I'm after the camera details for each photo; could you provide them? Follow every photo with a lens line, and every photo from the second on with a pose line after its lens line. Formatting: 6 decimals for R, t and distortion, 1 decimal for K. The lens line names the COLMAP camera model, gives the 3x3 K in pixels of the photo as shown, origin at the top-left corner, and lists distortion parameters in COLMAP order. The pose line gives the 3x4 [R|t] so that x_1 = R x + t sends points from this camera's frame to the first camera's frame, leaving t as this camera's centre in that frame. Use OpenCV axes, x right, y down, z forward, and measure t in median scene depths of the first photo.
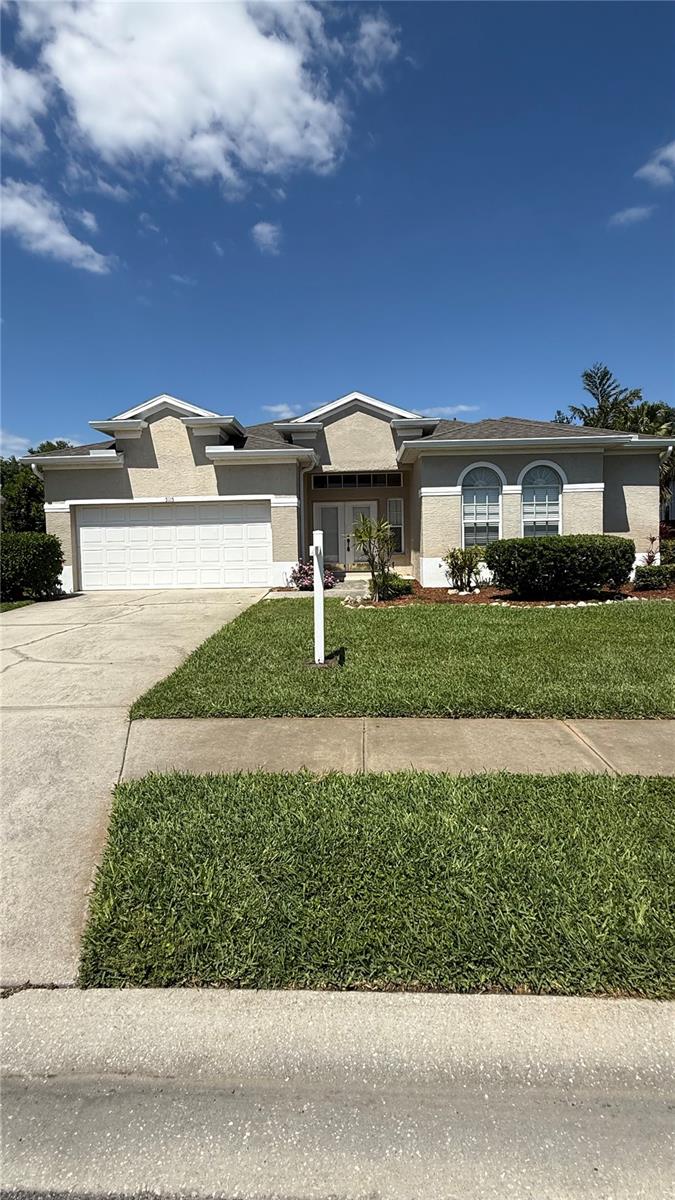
lens RADIAL K [[550.4, 0, 337.7], [0, 550.4, 561.1], [0, 0, 1]] dist [-0.007787, -0.000201]
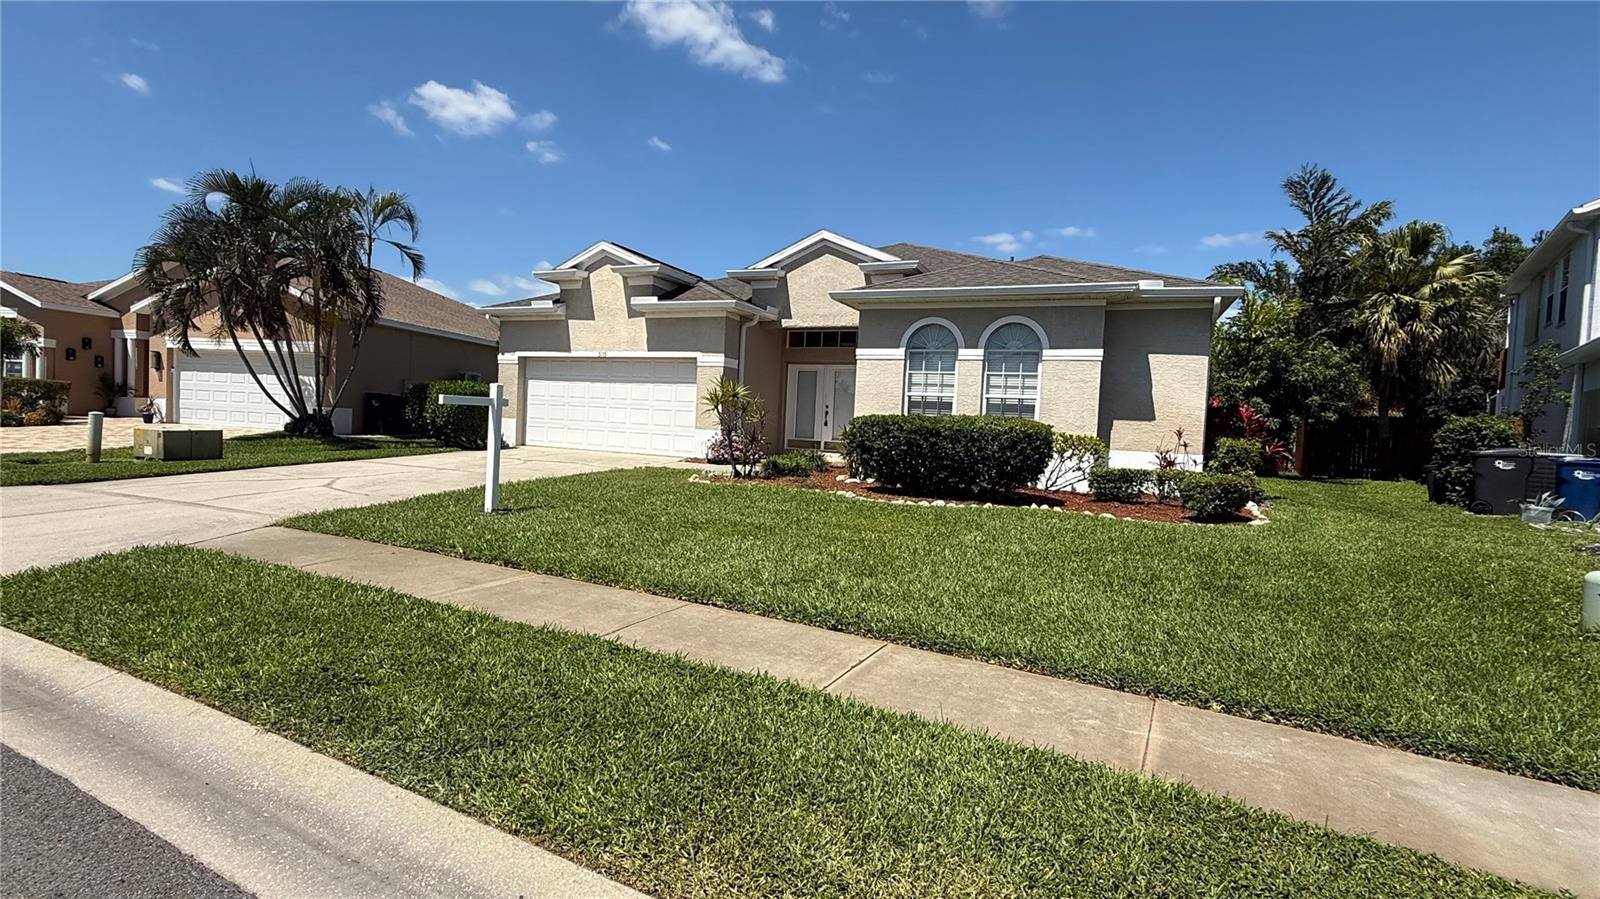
lens RADIAL K [[733.8, 0, 800.0], [0, 733.8, 449.5], [0, 0, 1]] dist [-0.007787, -0.000201]
pose [[0.922247, 0.079055, -0.378433, 0.487101], [-0.076000, 0.996842, 0.023027, -0.004657], [0.379058, 0.007524, 0.925342, -0.023645]]
